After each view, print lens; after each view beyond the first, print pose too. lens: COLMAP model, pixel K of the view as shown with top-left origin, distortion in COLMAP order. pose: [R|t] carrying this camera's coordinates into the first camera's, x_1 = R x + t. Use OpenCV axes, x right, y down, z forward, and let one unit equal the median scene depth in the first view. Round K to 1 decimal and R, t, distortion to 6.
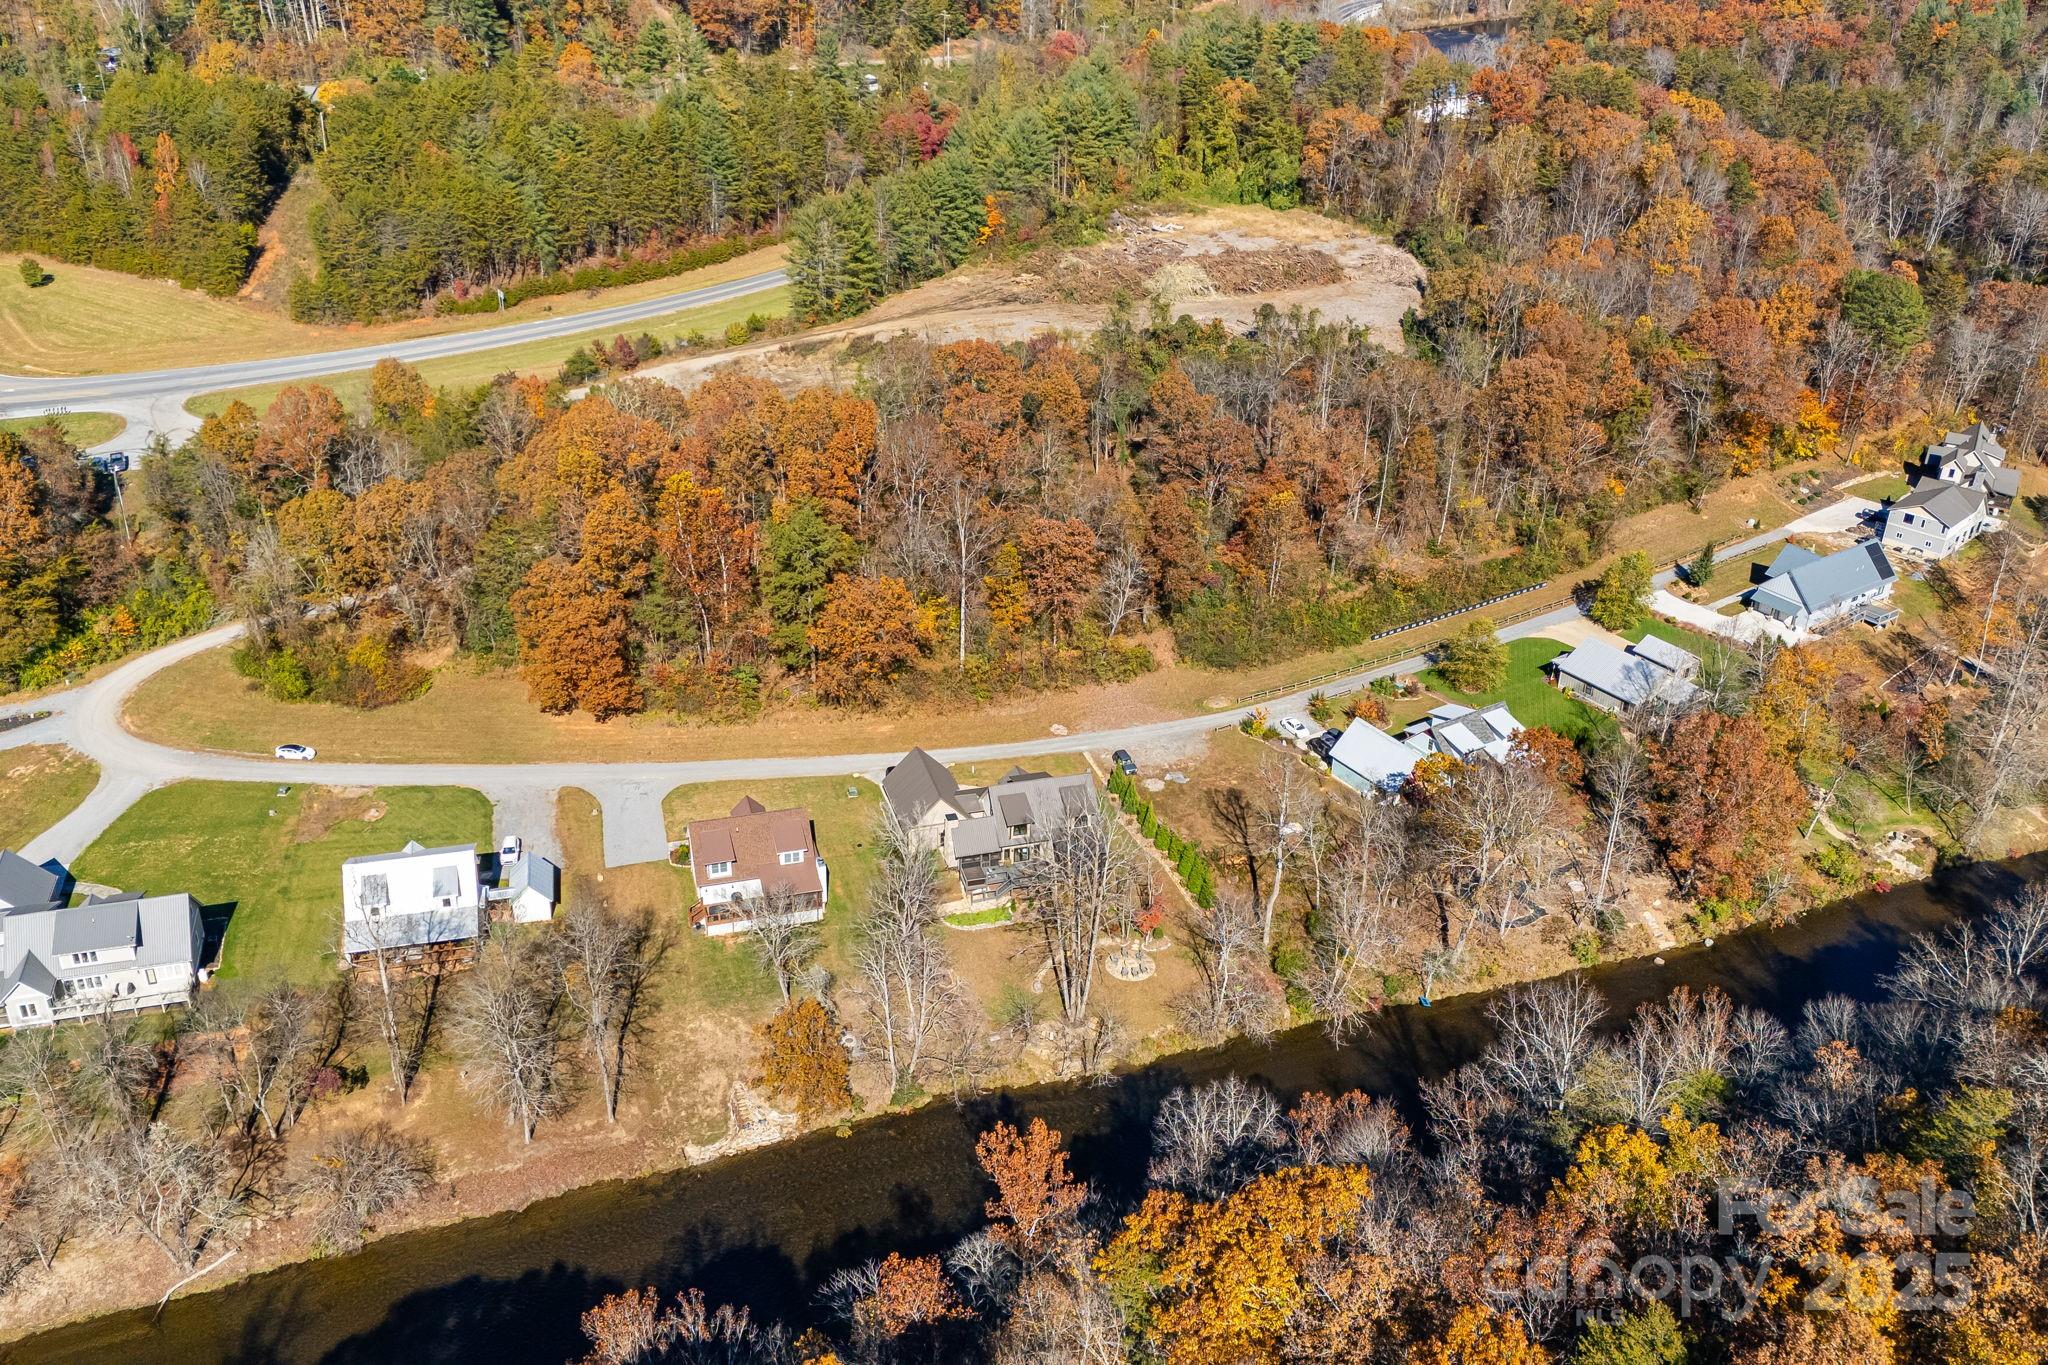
lens RADIAL K [[1753.3, 0, 1020.5], [0, 1753.3, 692.5], [0, 0, 1]] dist [0.100111, -0.136022]
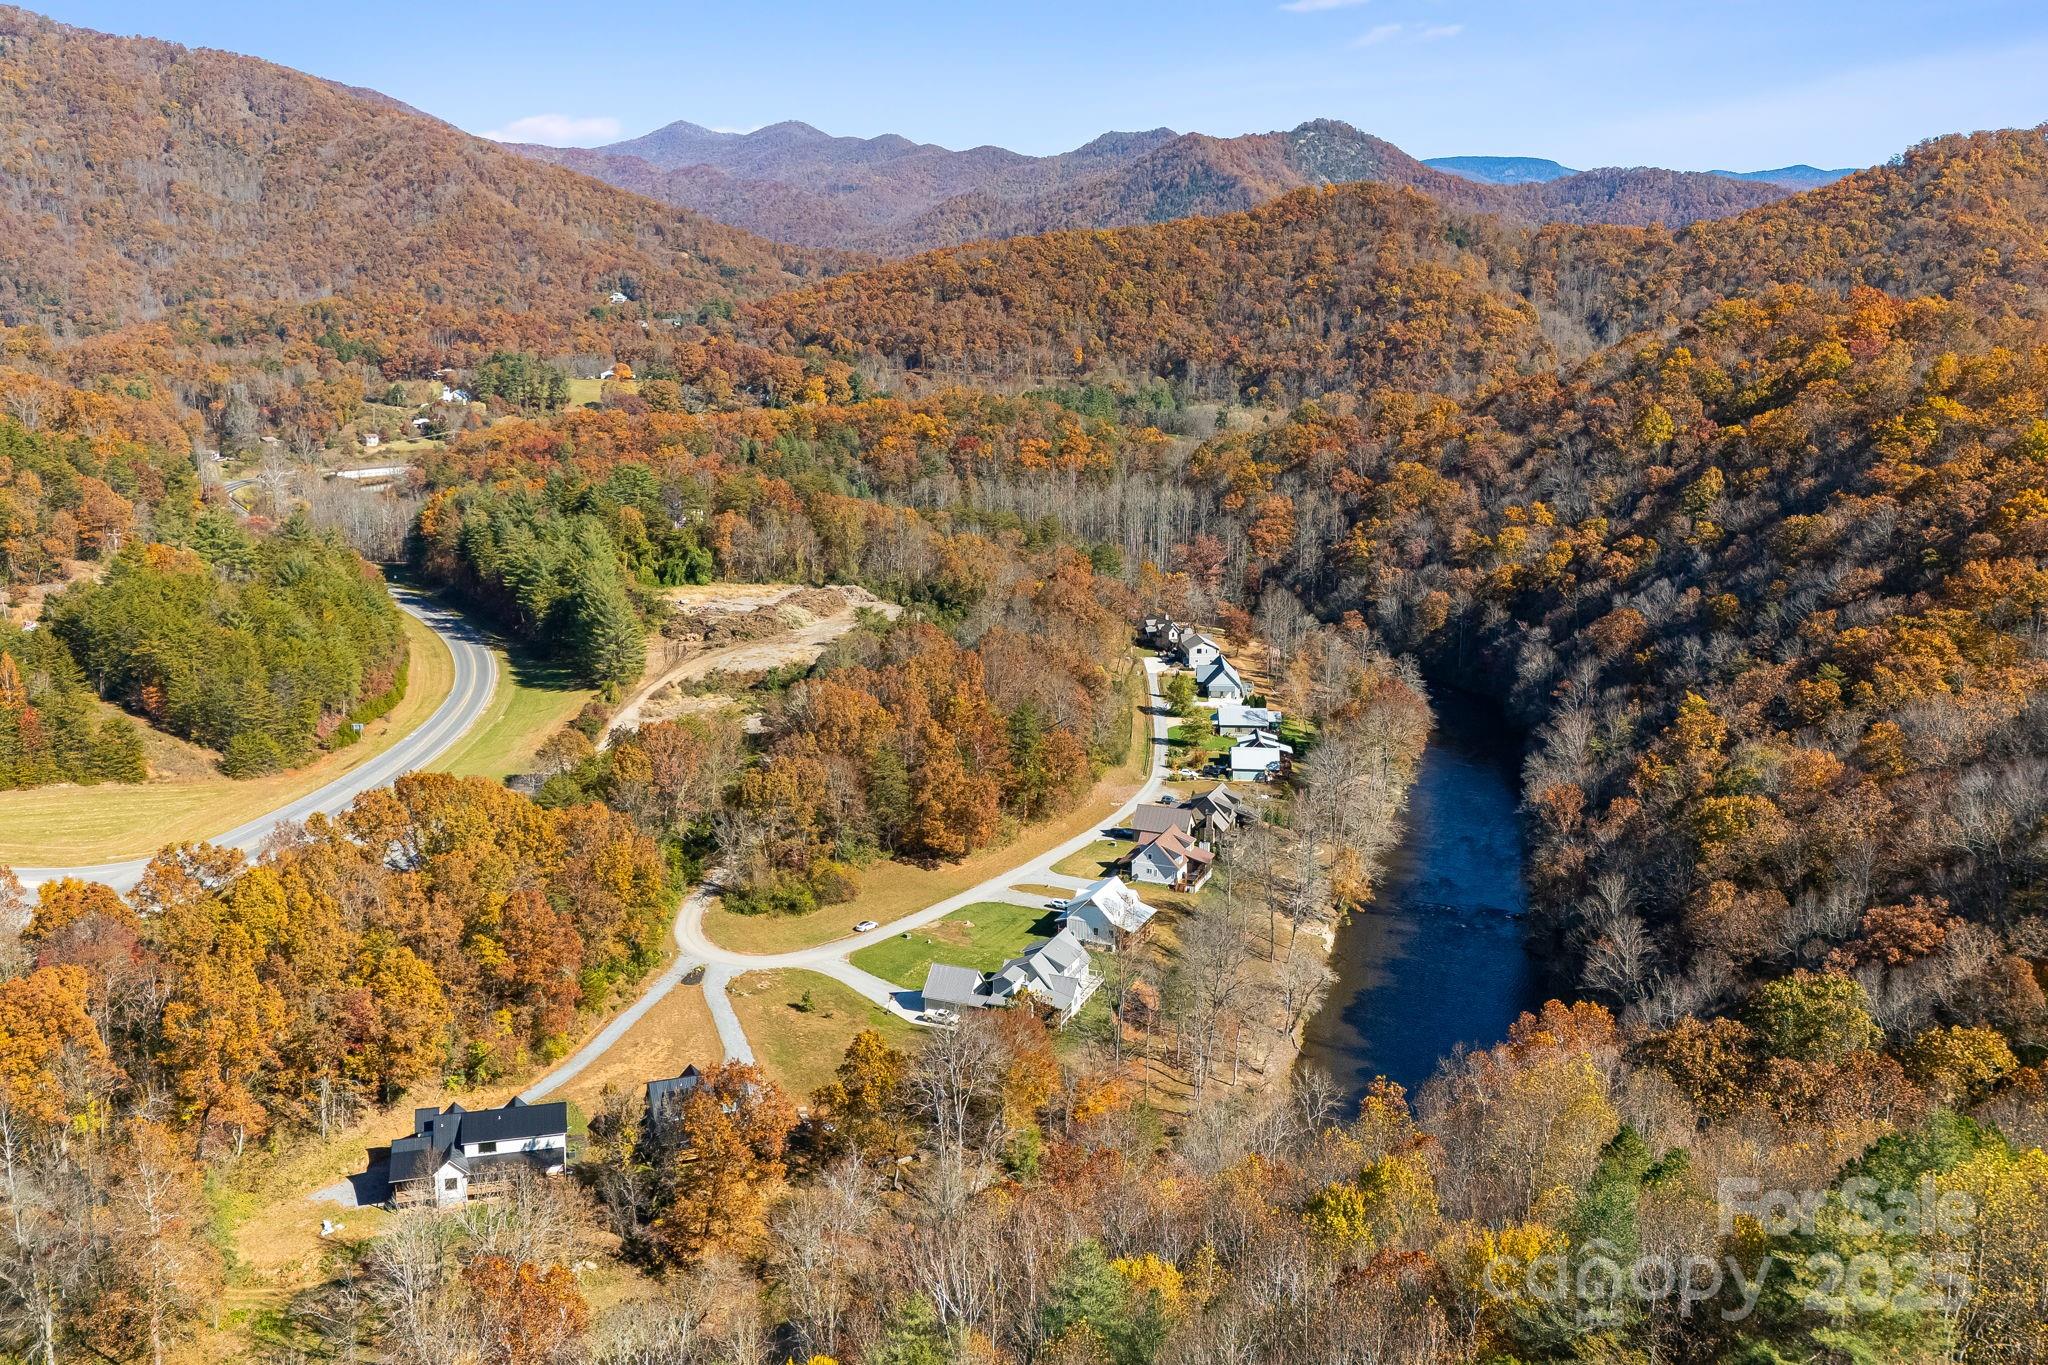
lens RADIAL K [[1819.1, 0, 1025.7], [0, 1819.1, 654.5], [0, 0, 1]] dist [0.090508, -0.108178]
pose [[0.603877, -0.176227, 0.777353, -1.207013], [0.387992, 0.916904, -0.093543, 0.016736], [-0.696273, 0.358095, 0.622071, -0.081185]]
